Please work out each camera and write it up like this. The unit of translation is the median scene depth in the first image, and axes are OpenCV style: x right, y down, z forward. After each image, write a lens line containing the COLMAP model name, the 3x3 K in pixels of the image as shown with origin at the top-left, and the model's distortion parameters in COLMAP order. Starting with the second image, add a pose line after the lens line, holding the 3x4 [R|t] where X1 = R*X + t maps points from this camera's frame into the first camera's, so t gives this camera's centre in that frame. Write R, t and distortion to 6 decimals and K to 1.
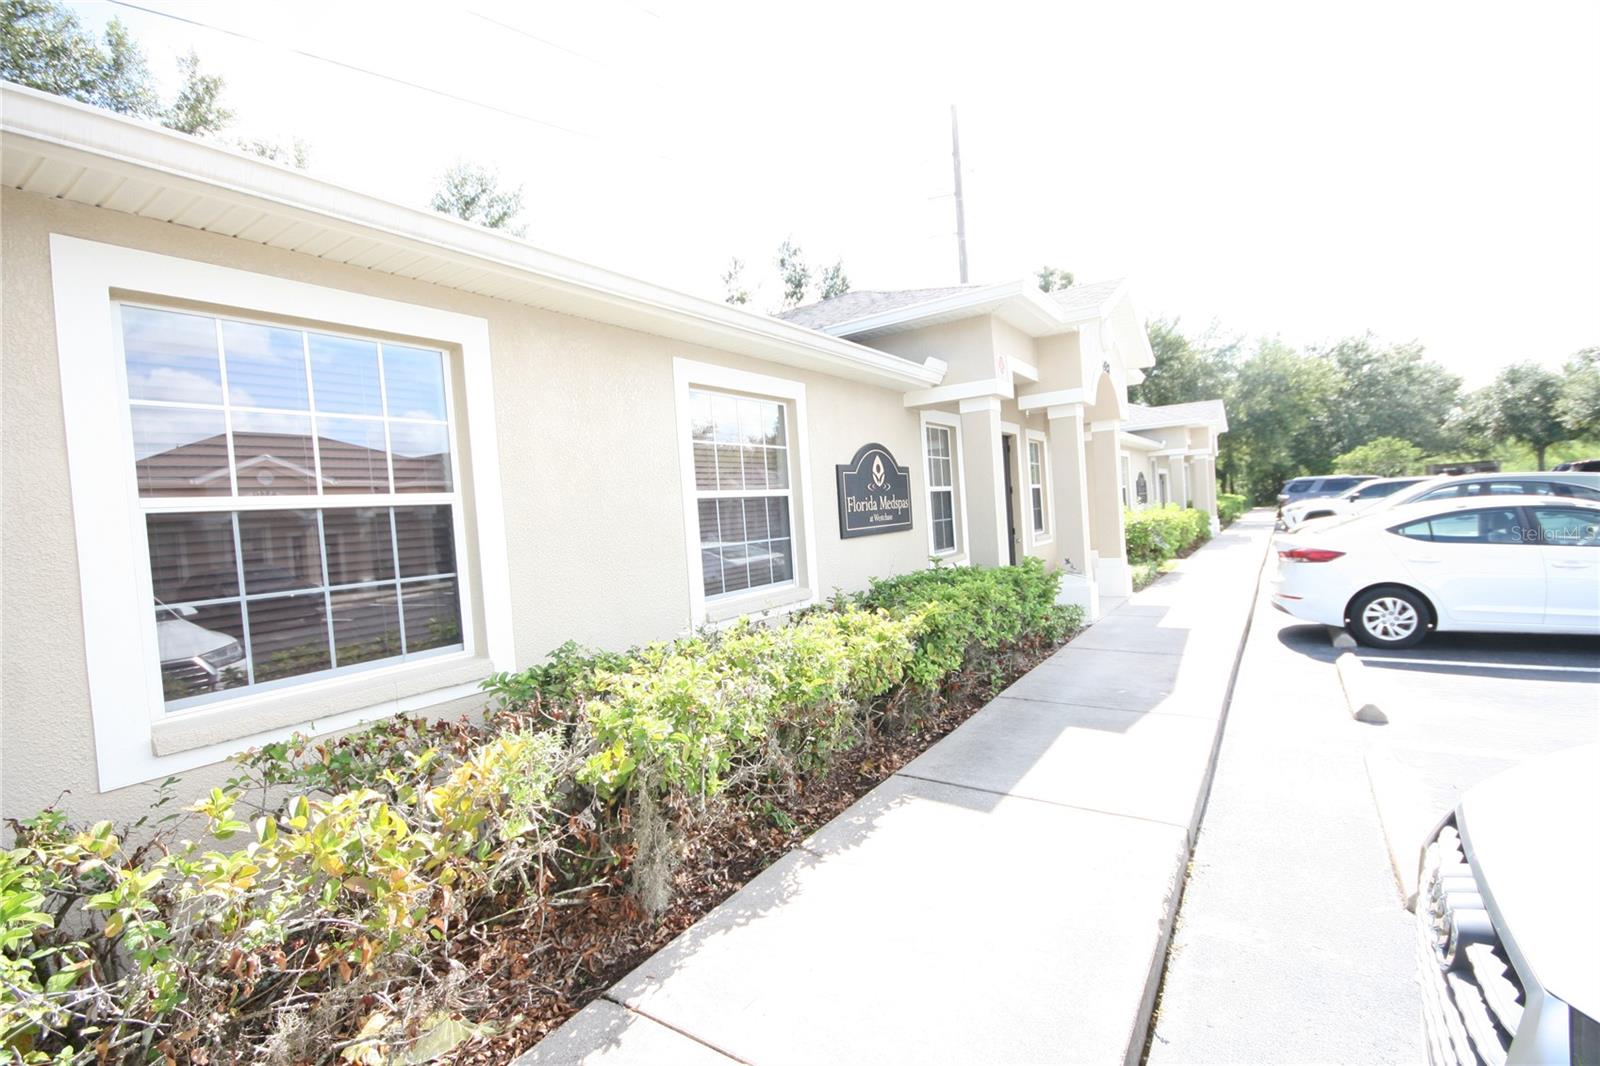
lens RADIAL K [[748.2, 0, 785.4], [0, 748.2, 519.9], [0, 0, 1]] dist [0.006981, -0.004450]
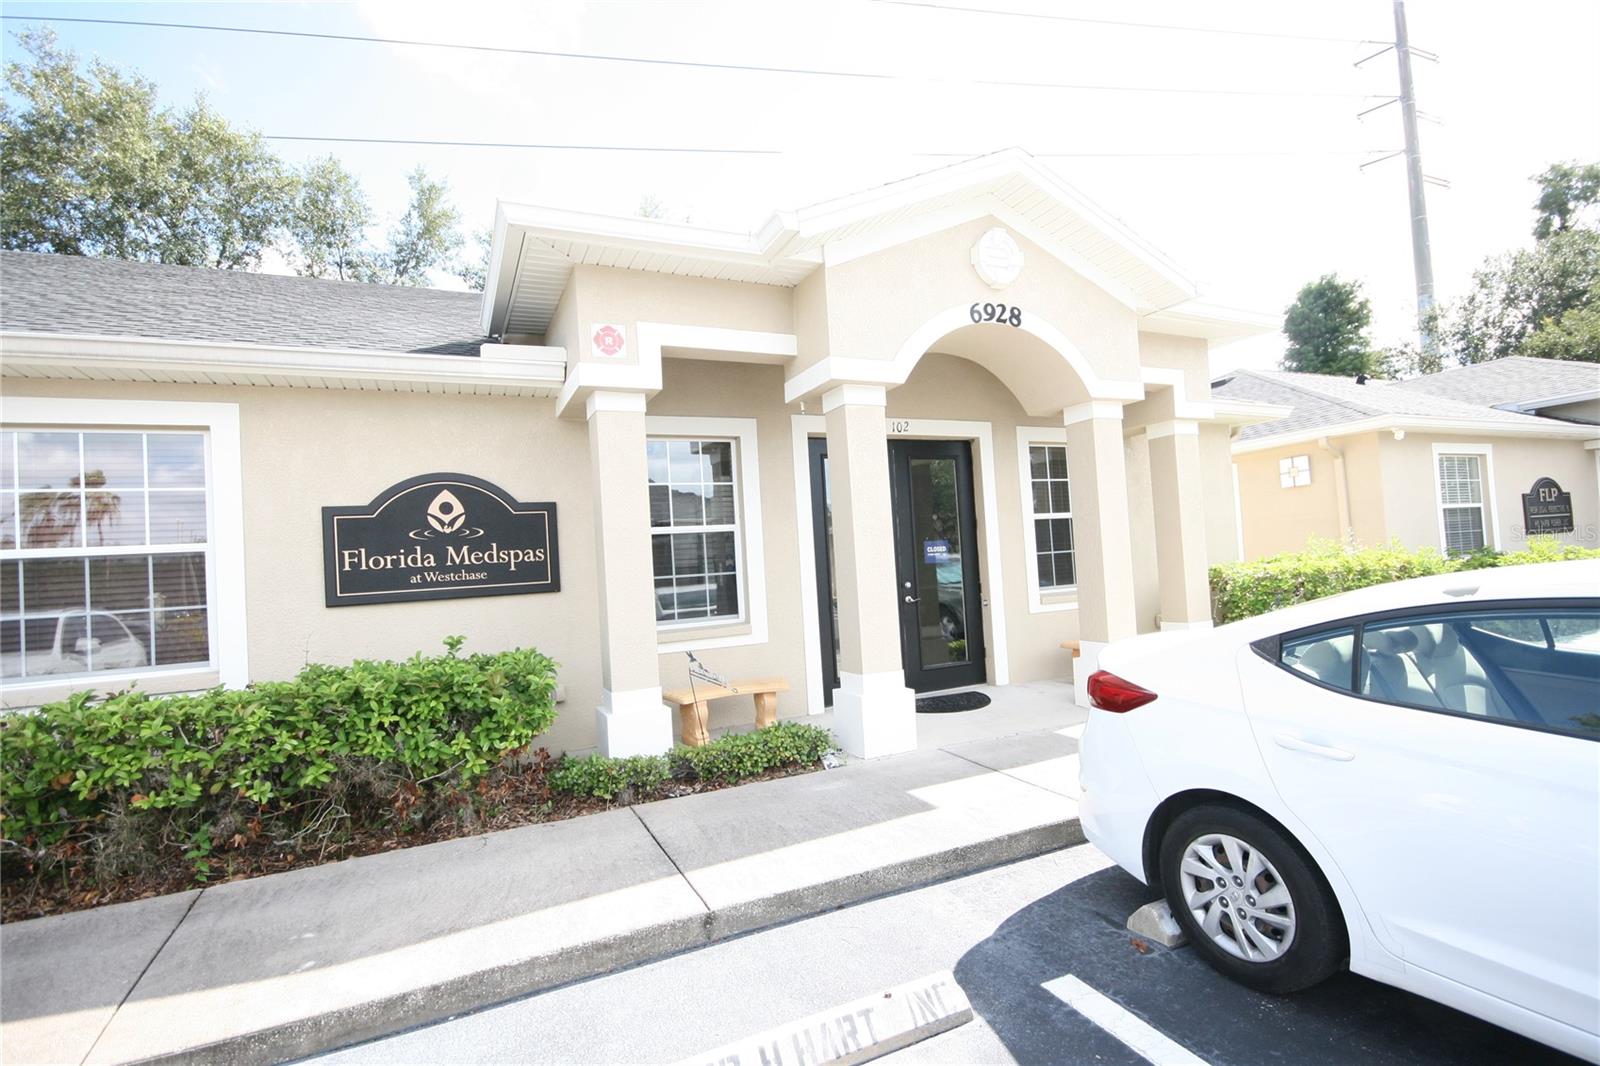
lens RADIAL K [[750.3, 0, 803.8], [0, 750.3, 542.0], [0, 0, 1]] dist [0.009303, -0.006829]
pose [[0.856698, 0.003826, -0.515805, 0.802134], [-0.002629, 0.999992, 0.003050, -0.039774], [0.515812, -0.001257, 0.856701, 0.570708]]
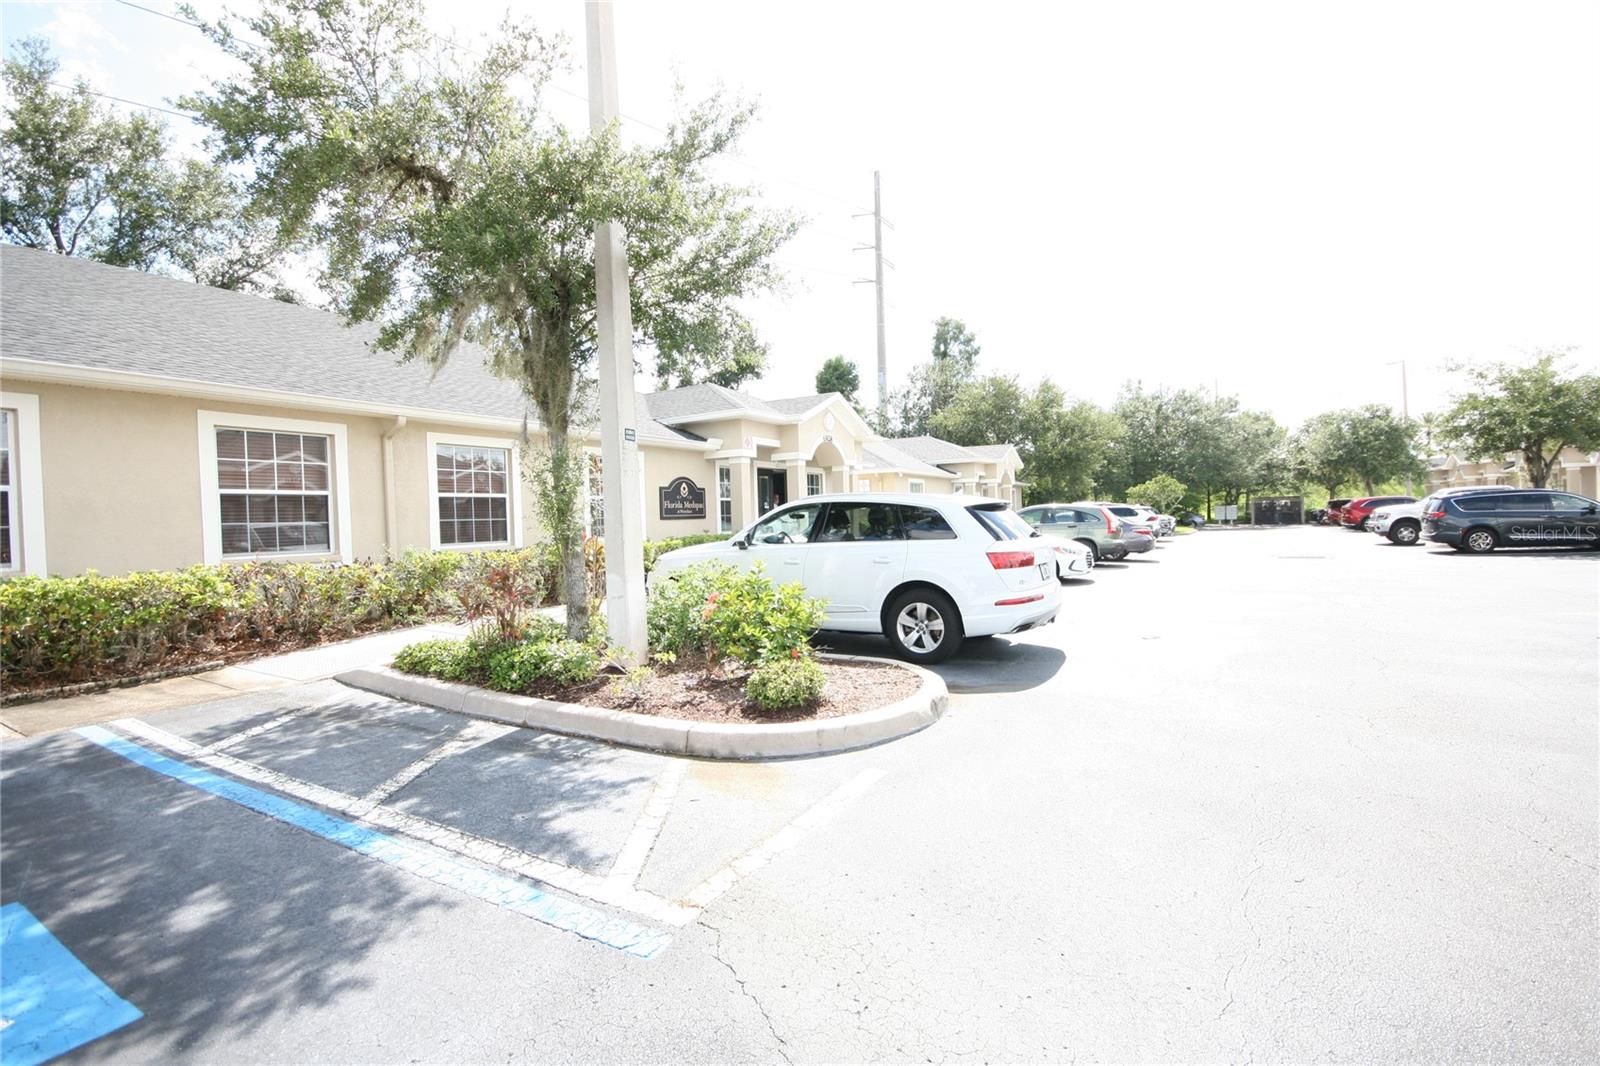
lens RADIAL K [[750.3, 0, 789.3], [0, 750.3, 530.2], [0, 0, 1]] dist [0.009303, -0.006829]
pose [[0.997597, 0.037358, 0.058343, 0.307618], [-0.037669, 0.999281, 0.004242, 0.030831], [-0.058143, -0.006429, 0.998288, -1.184791]]
